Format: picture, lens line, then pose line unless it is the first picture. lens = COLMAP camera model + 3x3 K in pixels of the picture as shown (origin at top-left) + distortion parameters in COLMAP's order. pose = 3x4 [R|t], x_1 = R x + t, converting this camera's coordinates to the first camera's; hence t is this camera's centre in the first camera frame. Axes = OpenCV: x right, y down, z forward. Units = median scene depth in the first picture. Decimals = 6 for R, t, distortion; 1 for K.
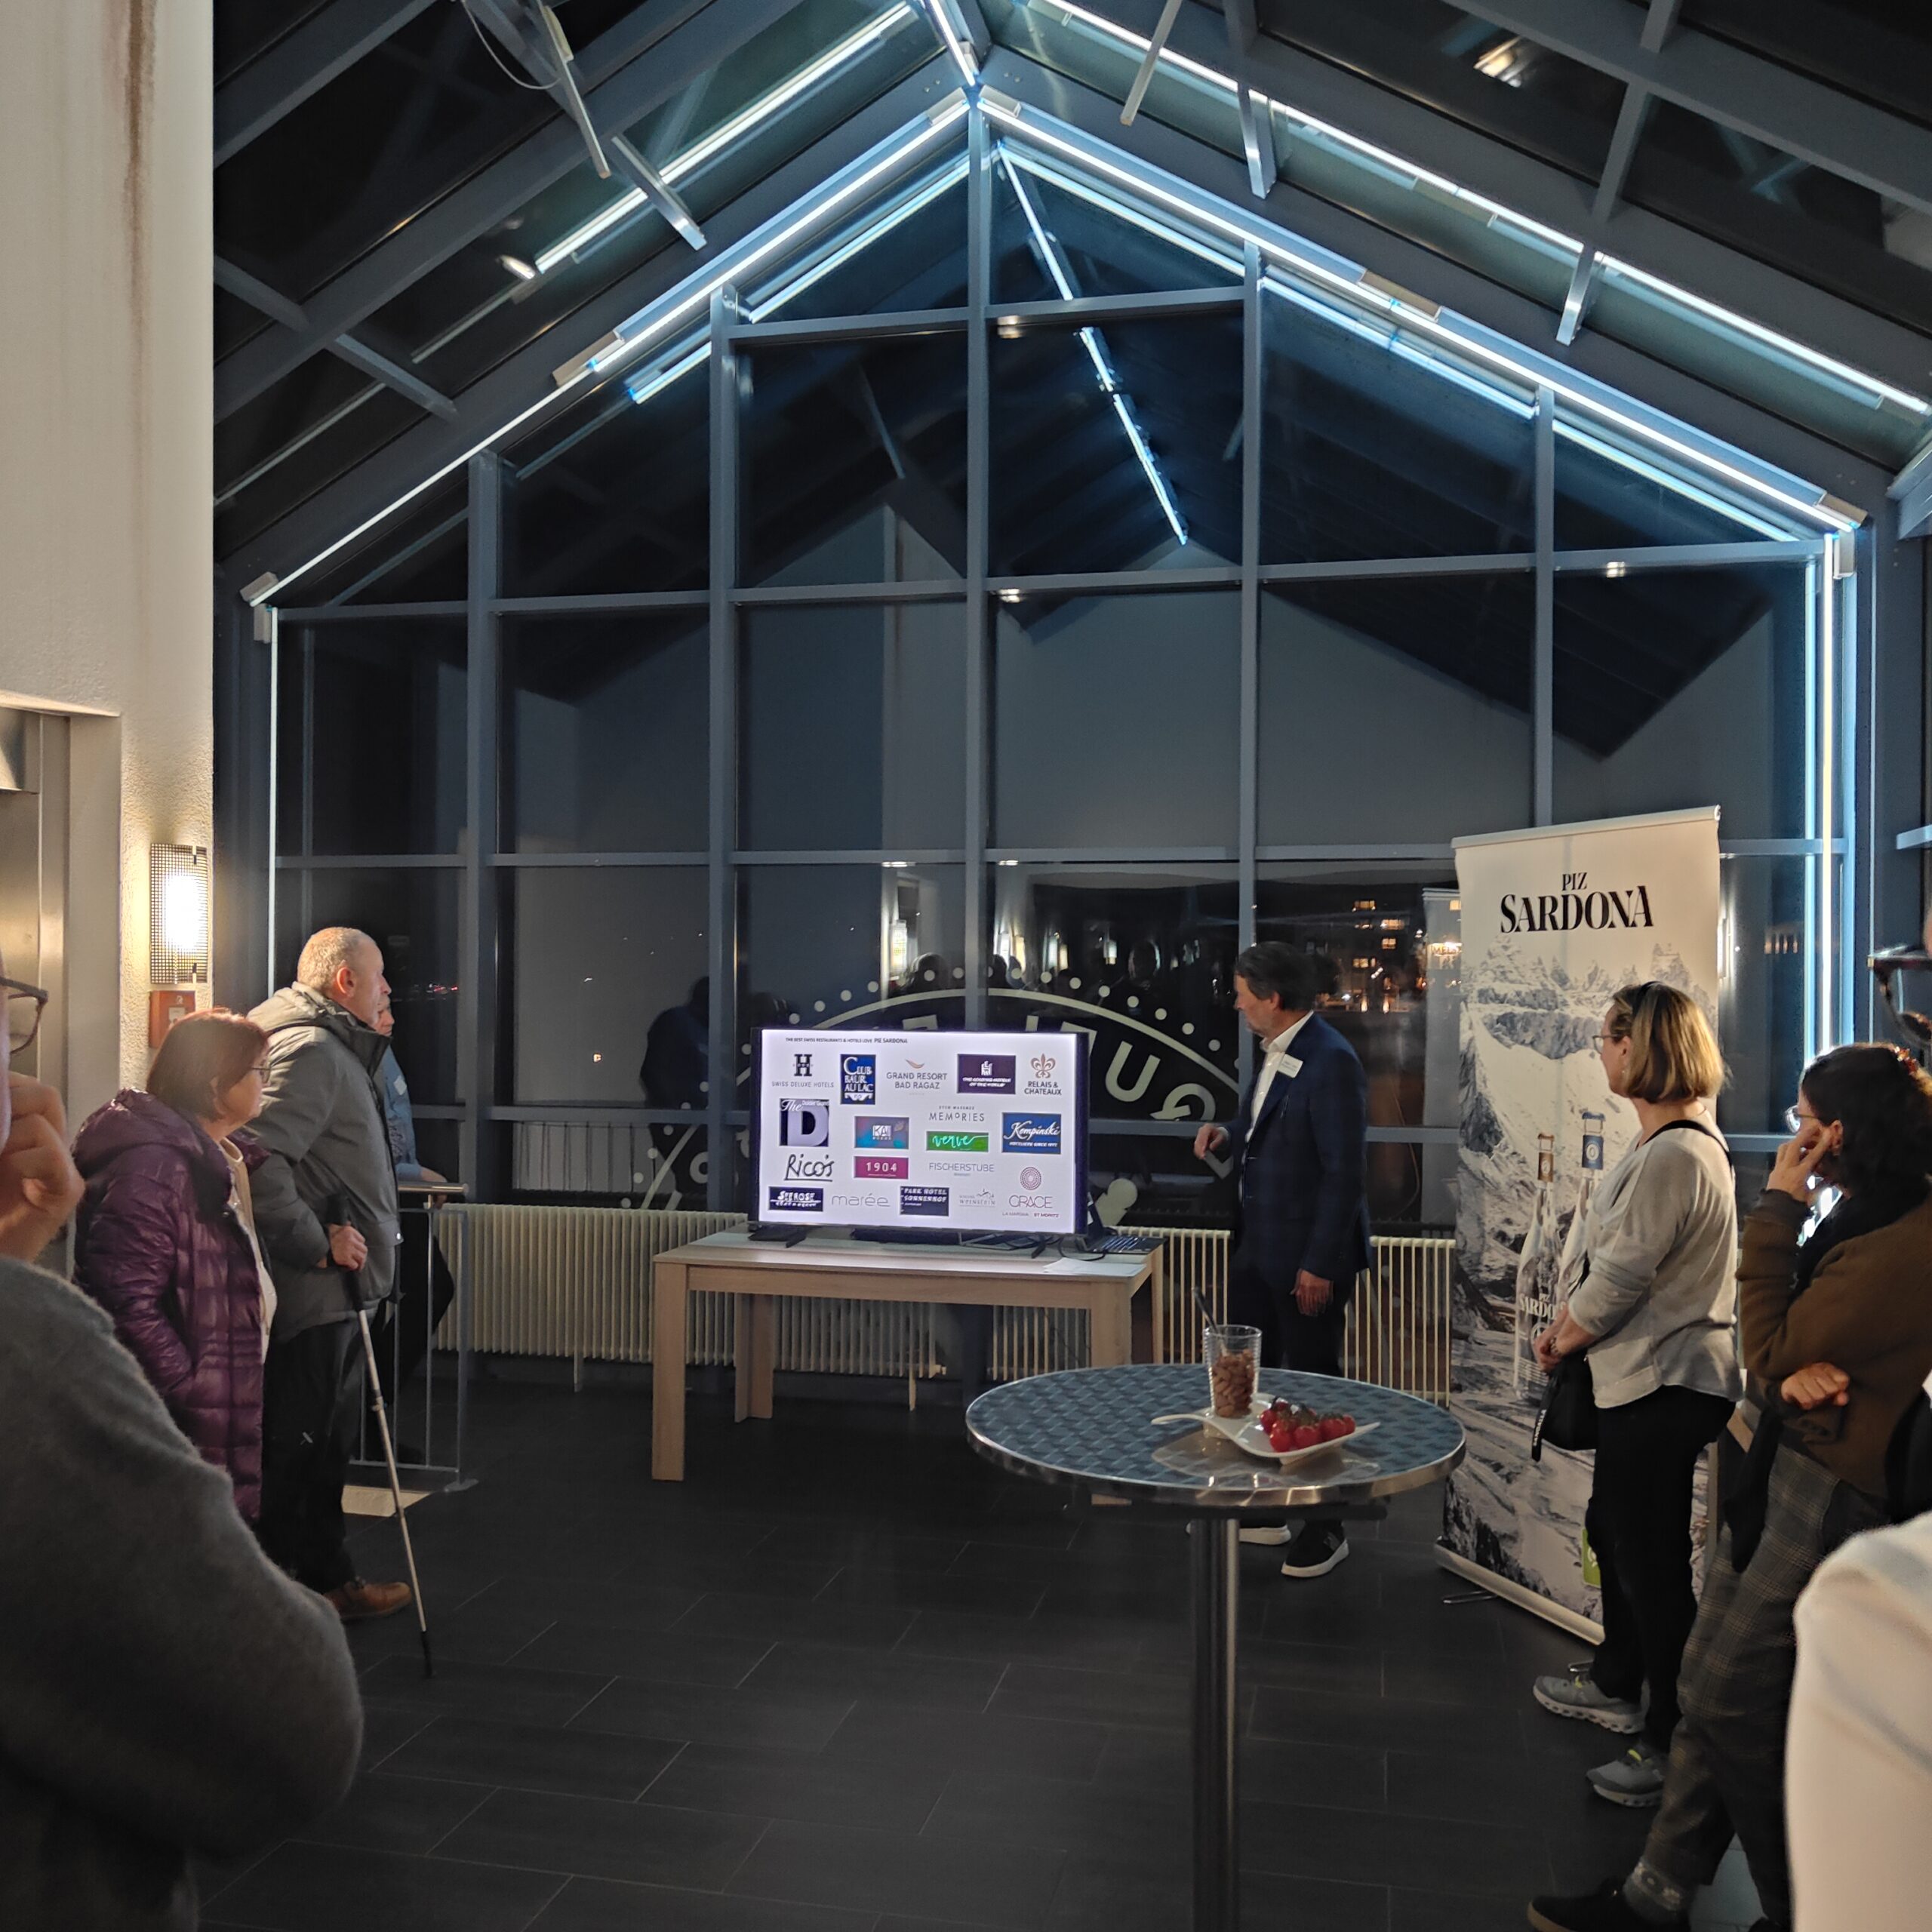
lens RADIAL K [[1795.2, 0, 973.6], [0, 1795.2, 983.9], [0, 0, 1]] dist [0.014342, 0.000000]
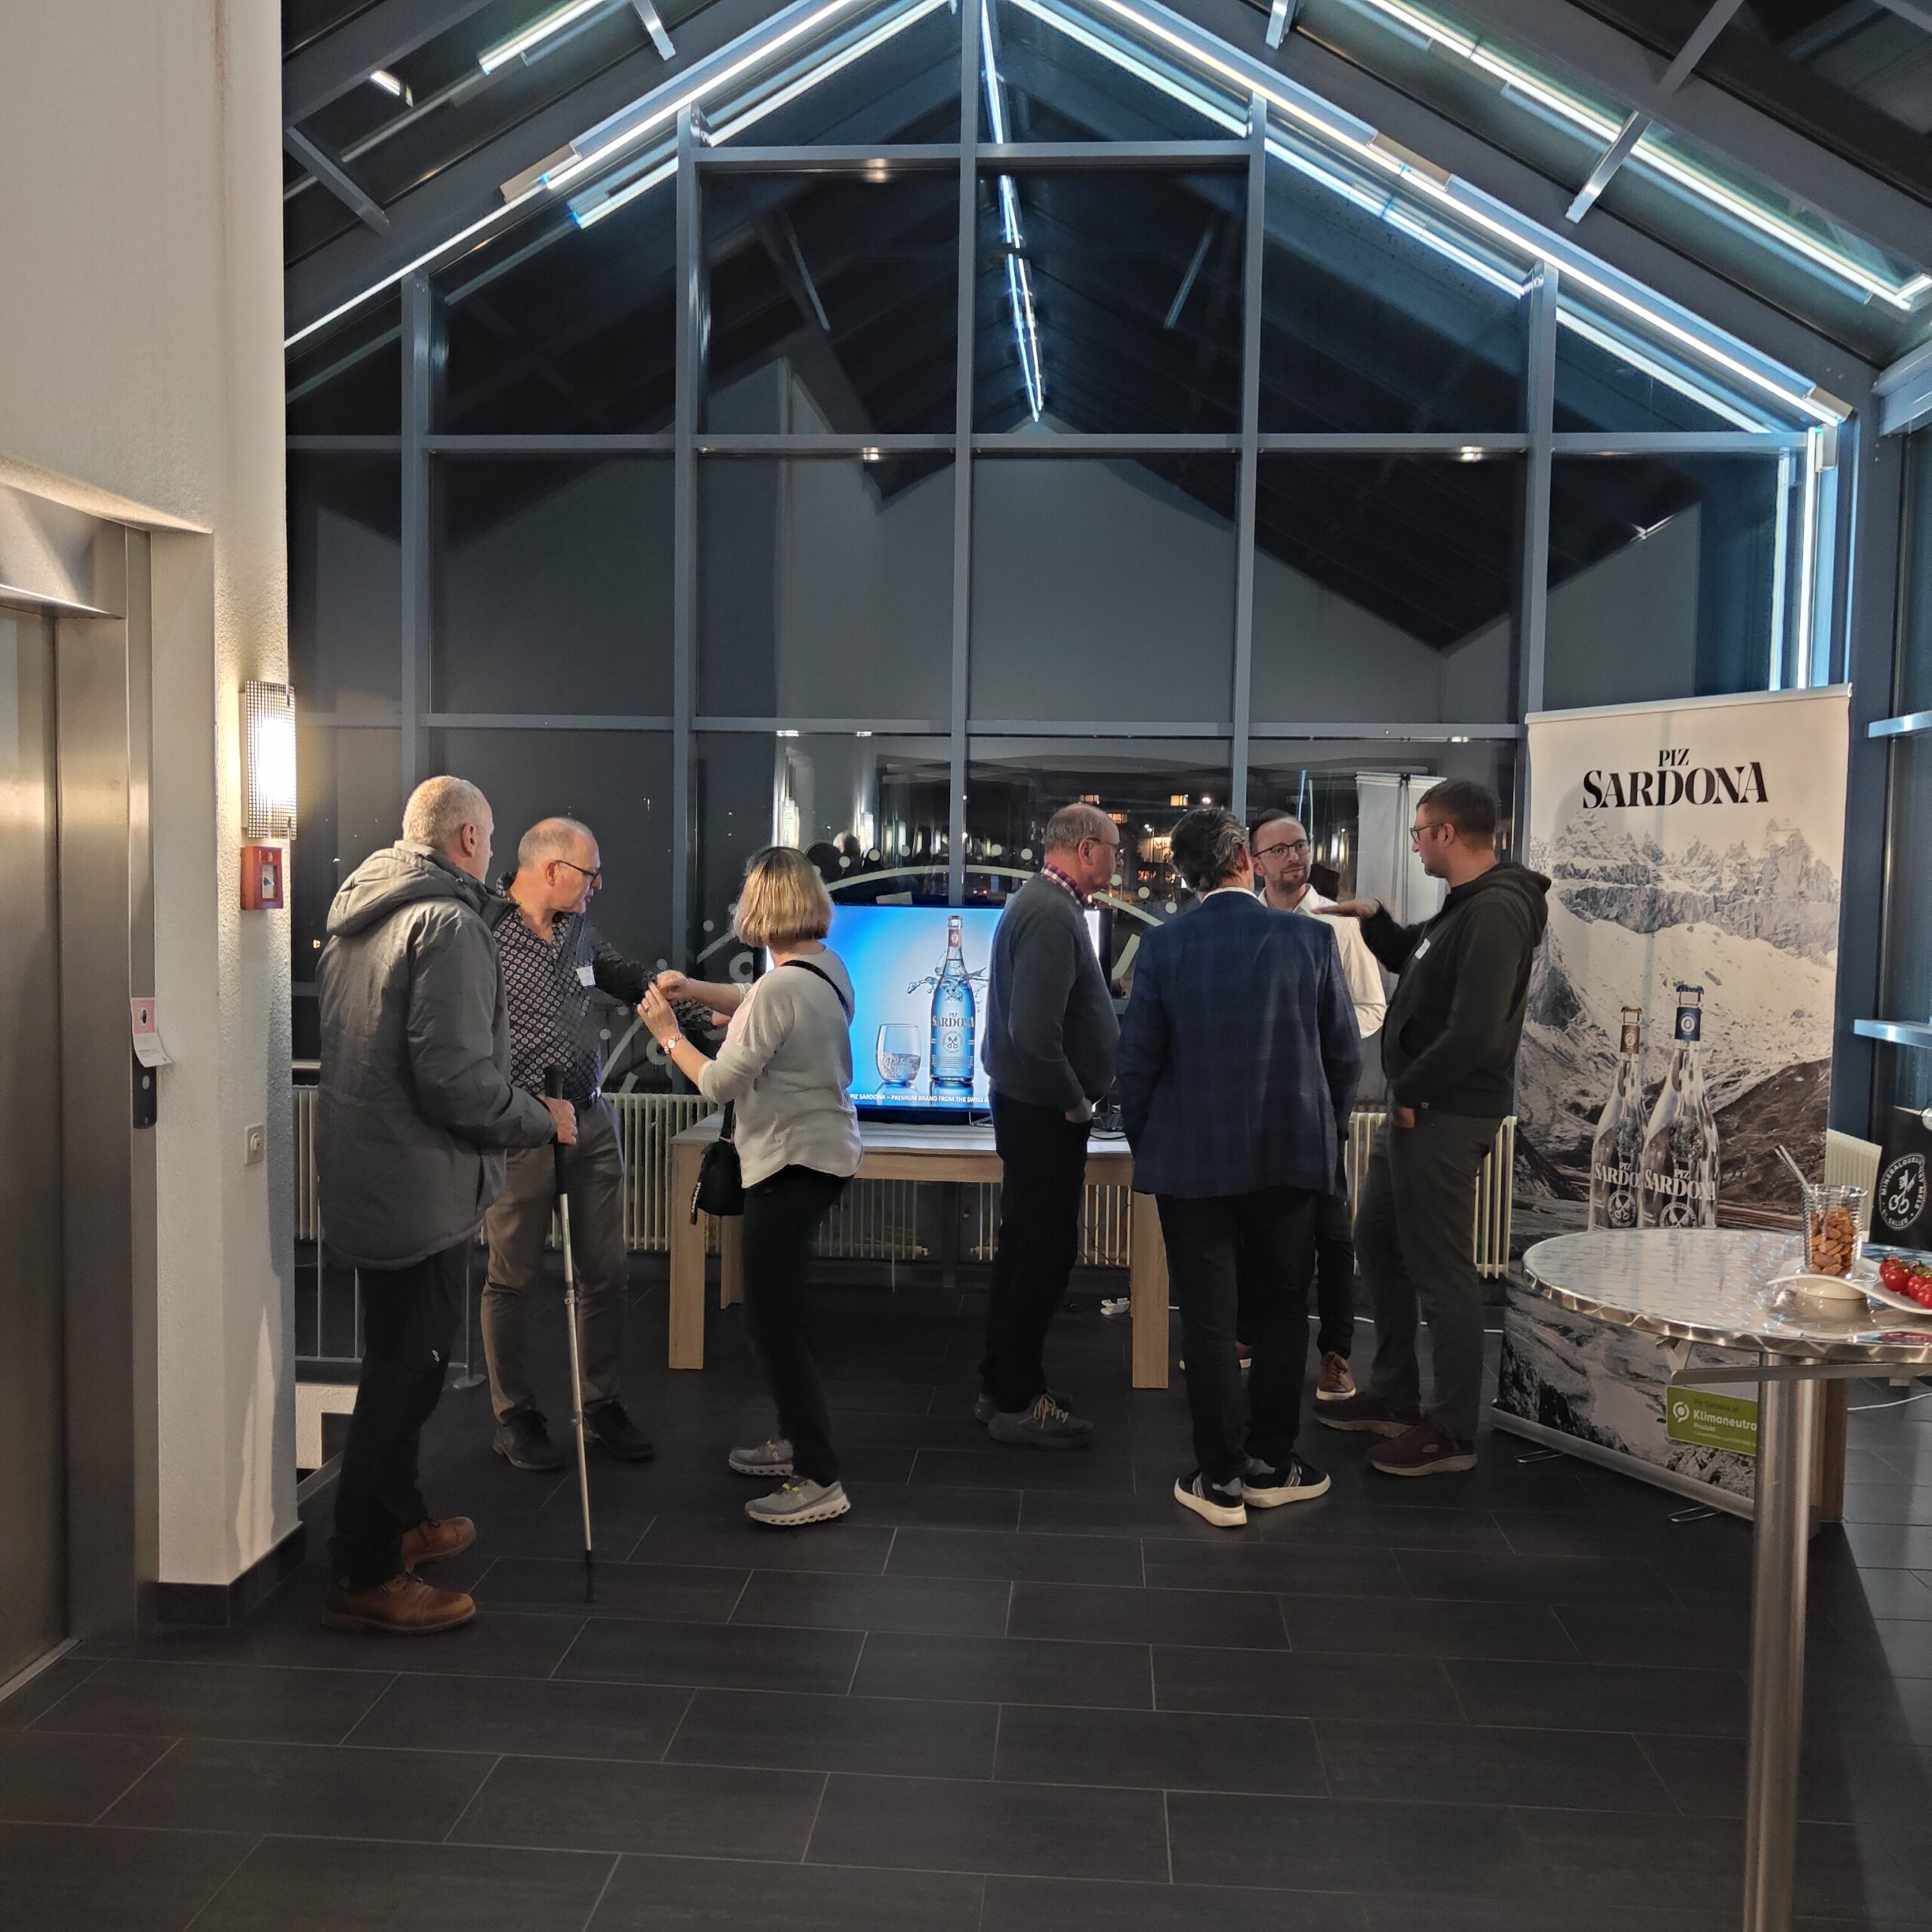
lens RADIAL K [[1795.2, 0, 957.0], [0, 1795.2, 981.9], [0, 0, 1]] dist [0.014342, 0.000000]
pose [[0.989156, 0.001510, 0.146862, -0.160323], [-0.010366, 0.998171, 0.059558, 0.009694], [-0.146504, -0.060434, 0.987362, 0.039017]]
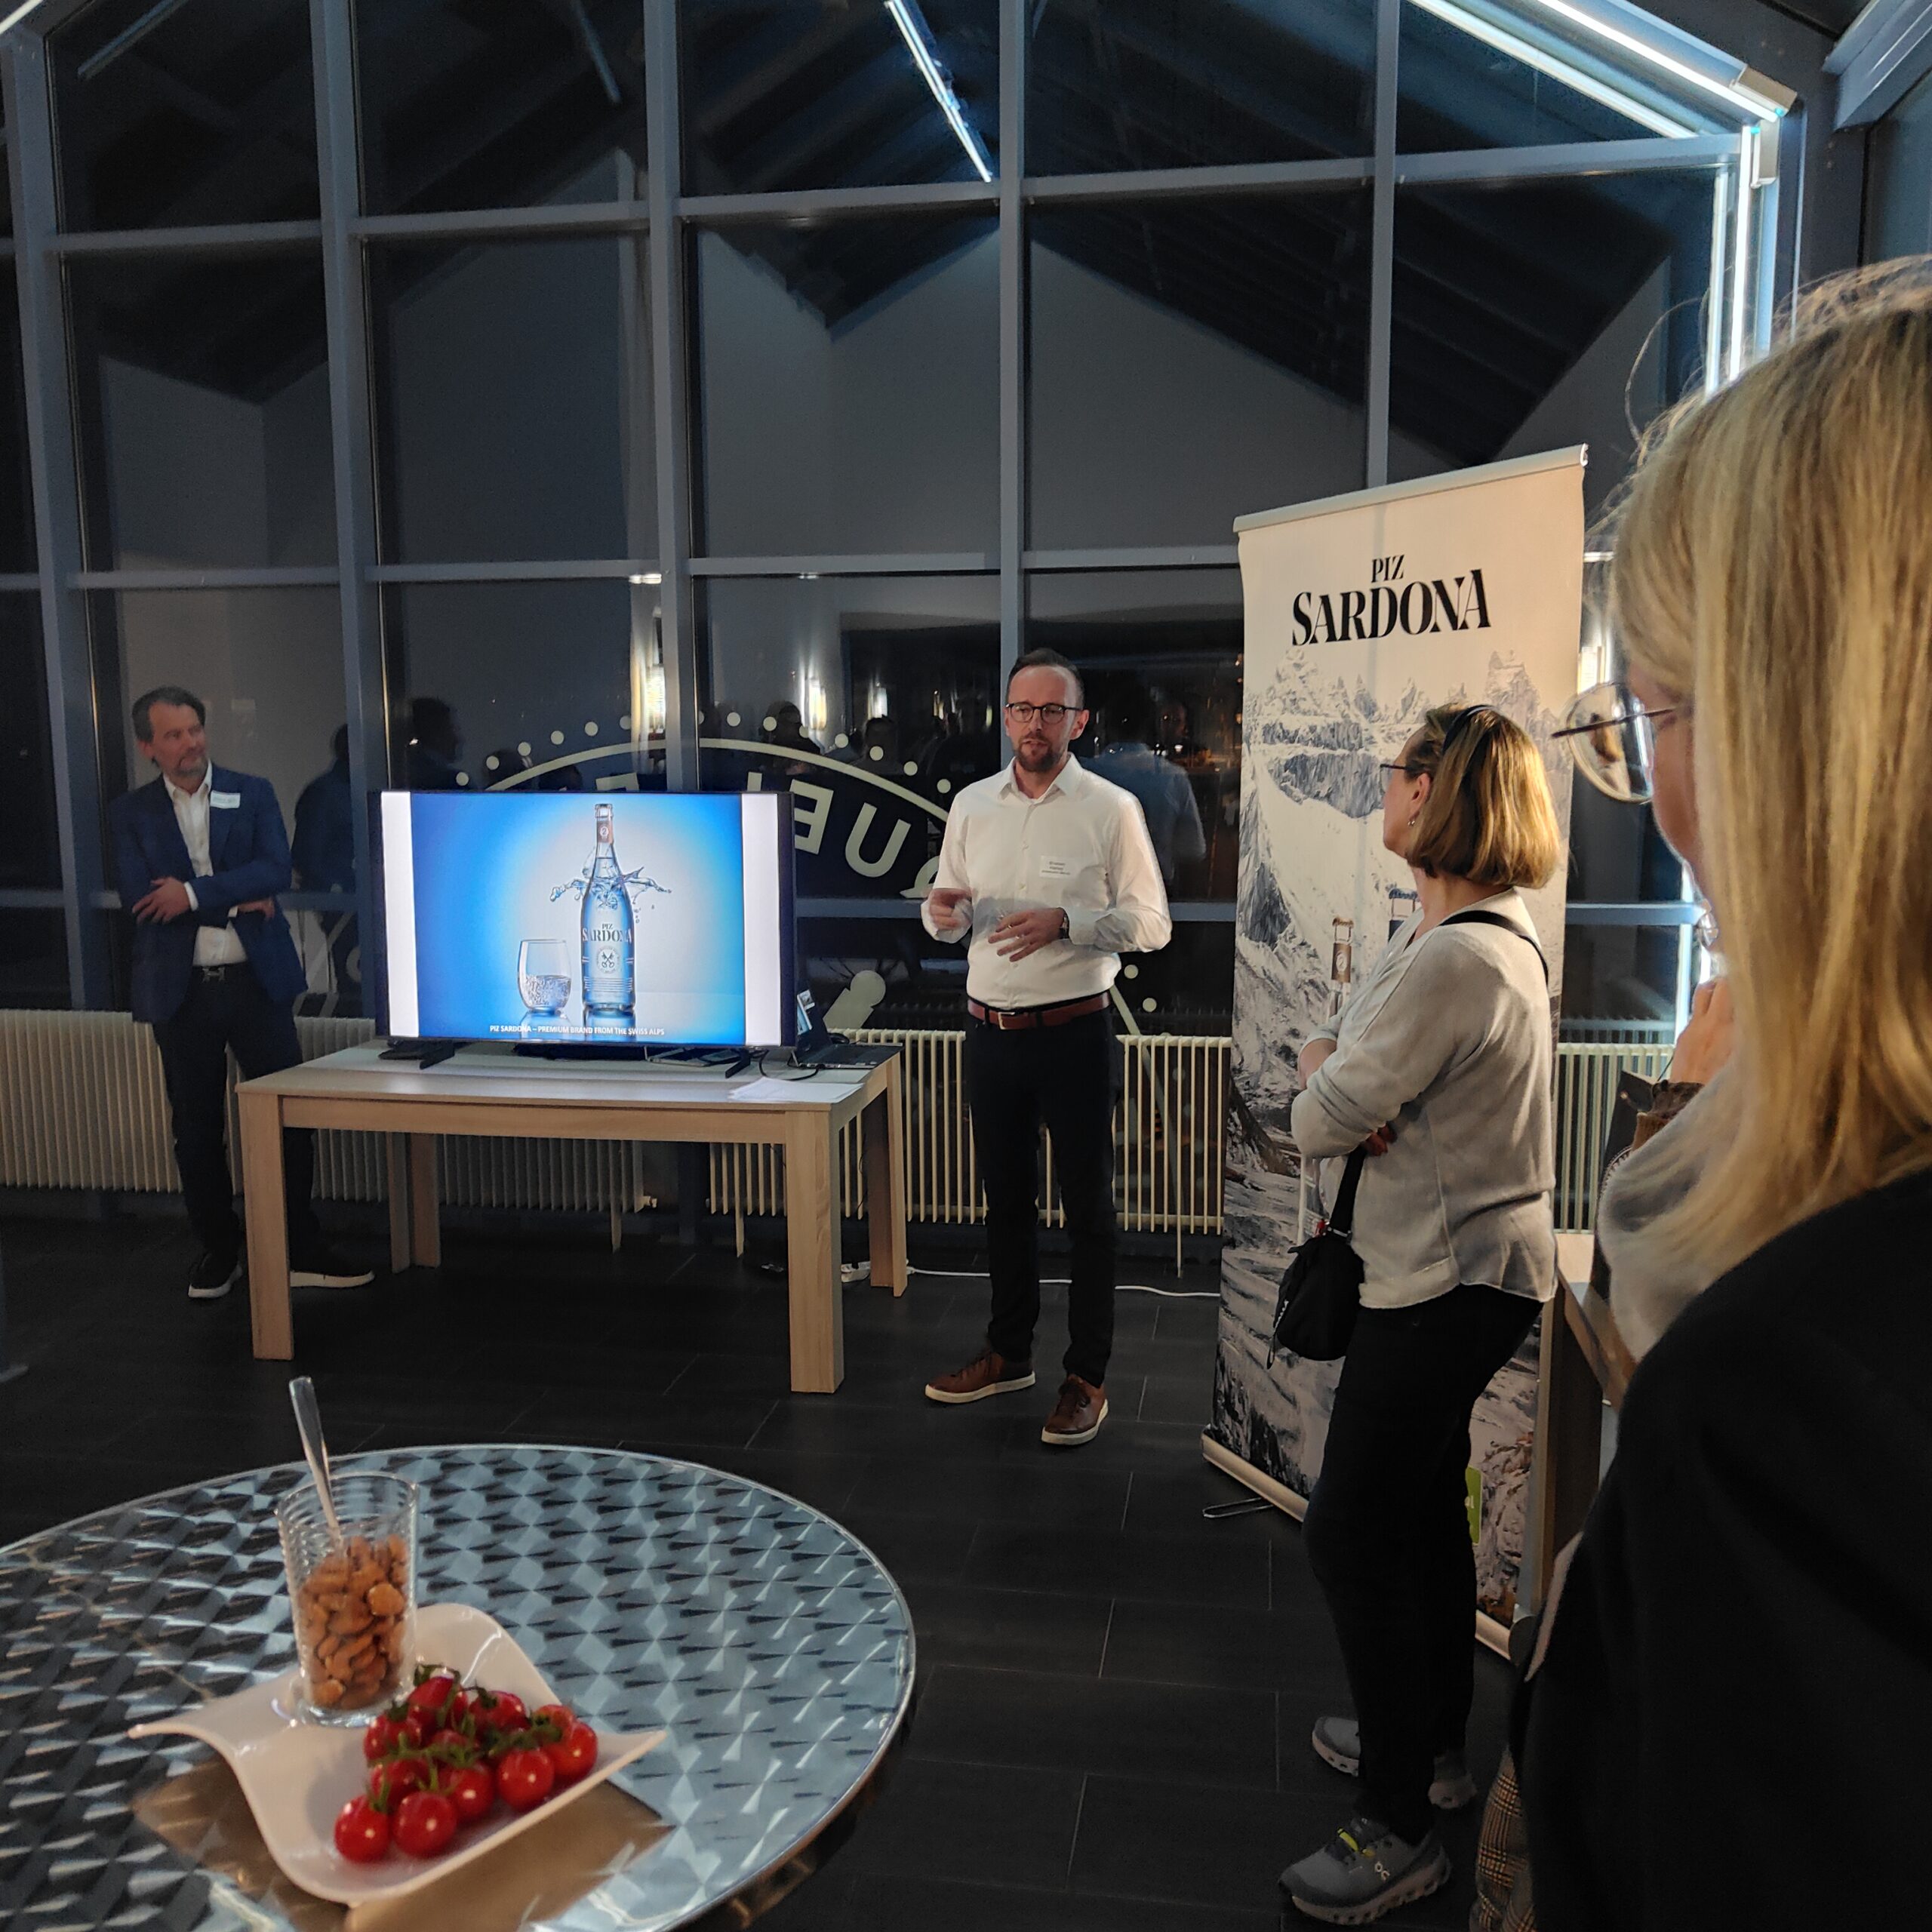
lens RADIAL K [[1795.2, 0, 948.1], [0, 1795.2, 996.0], [0, 0, 1]] dist [0.014342, 0.000000]
pose [[0.998664, -0.018426, 0.048278, 0.090707], [0.011609, 0.990383, 0.137862, 0.008336], [-0.050354, -0.137117, 0.989274, 0.205668]]
